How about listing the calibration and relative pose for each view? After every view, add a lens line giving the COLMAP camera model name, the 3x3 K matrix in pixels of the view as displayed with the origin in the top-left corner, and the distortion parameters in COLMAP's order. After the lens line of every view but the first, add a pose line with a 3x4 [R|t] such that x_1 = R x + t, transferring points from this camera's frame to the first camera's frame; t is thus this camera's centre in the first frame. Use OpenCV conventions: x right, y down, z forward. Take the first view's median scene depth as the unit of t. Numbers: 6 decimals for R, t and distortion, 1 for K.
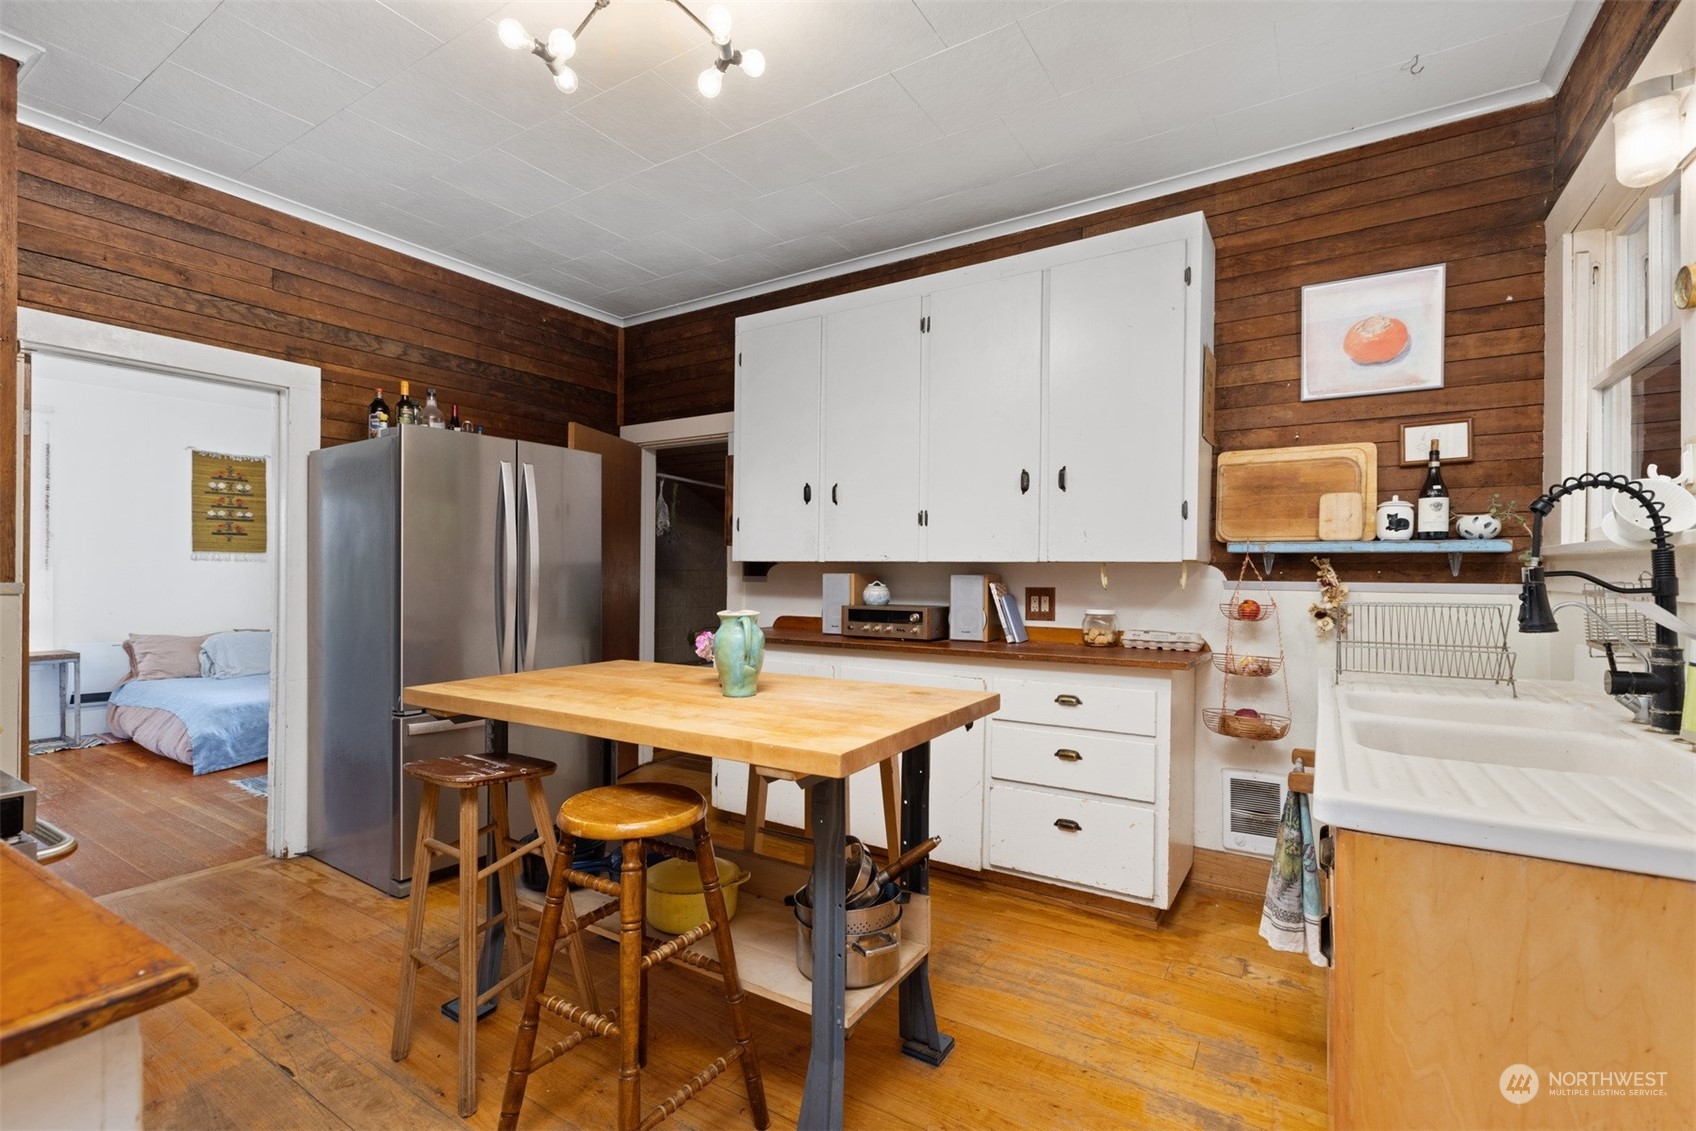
lens RADIAL K [[760.5, 0, 844.7], [0, 760.5, 579.8], [0, 0, 1]] dist [0.001514, -0.001293]
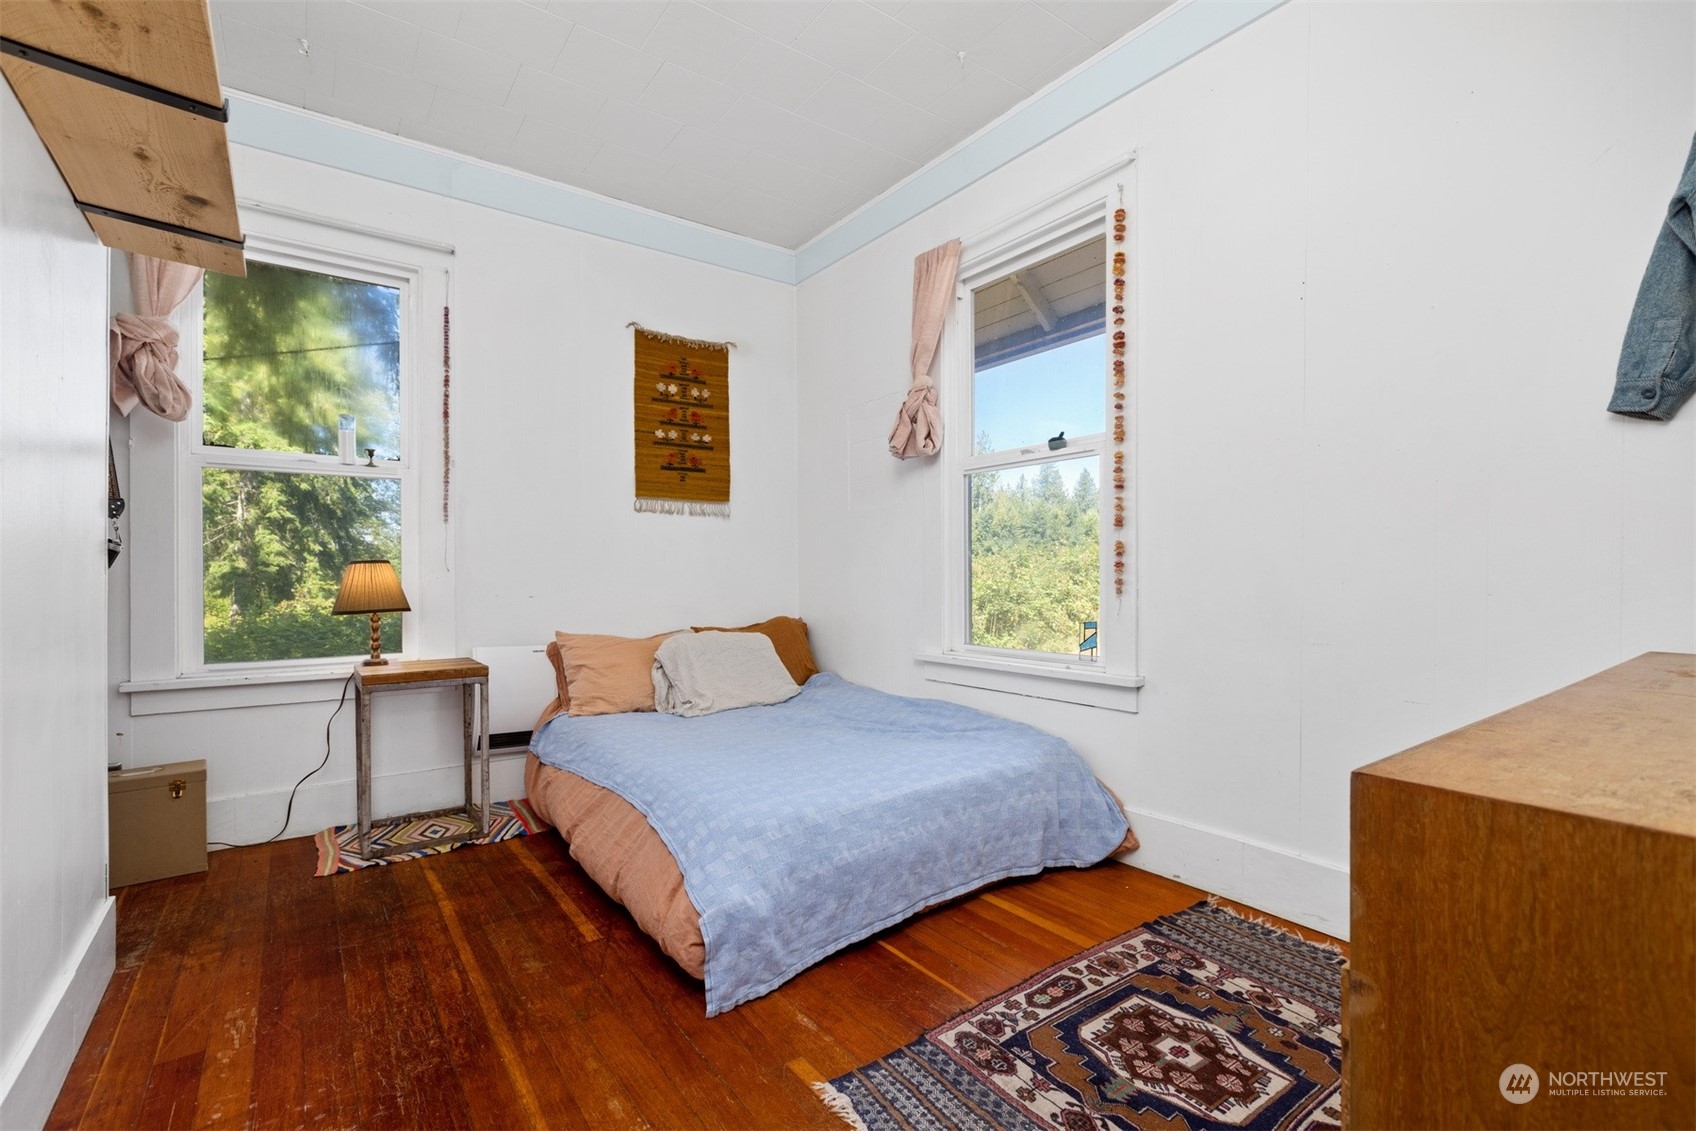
lens RADIAL K [[760.5, 0, 852.3], [0, 760.5, 572.0], [0, 0, 1]] dist [0.001514, -0.001293]
pose [[0.935489, -0.005495, -0.353313, -0.500290], [0.004537, 0.999983, -0.003541, 0.026631], [0.353327, 0.001709, 0.935498, 0.512429]]
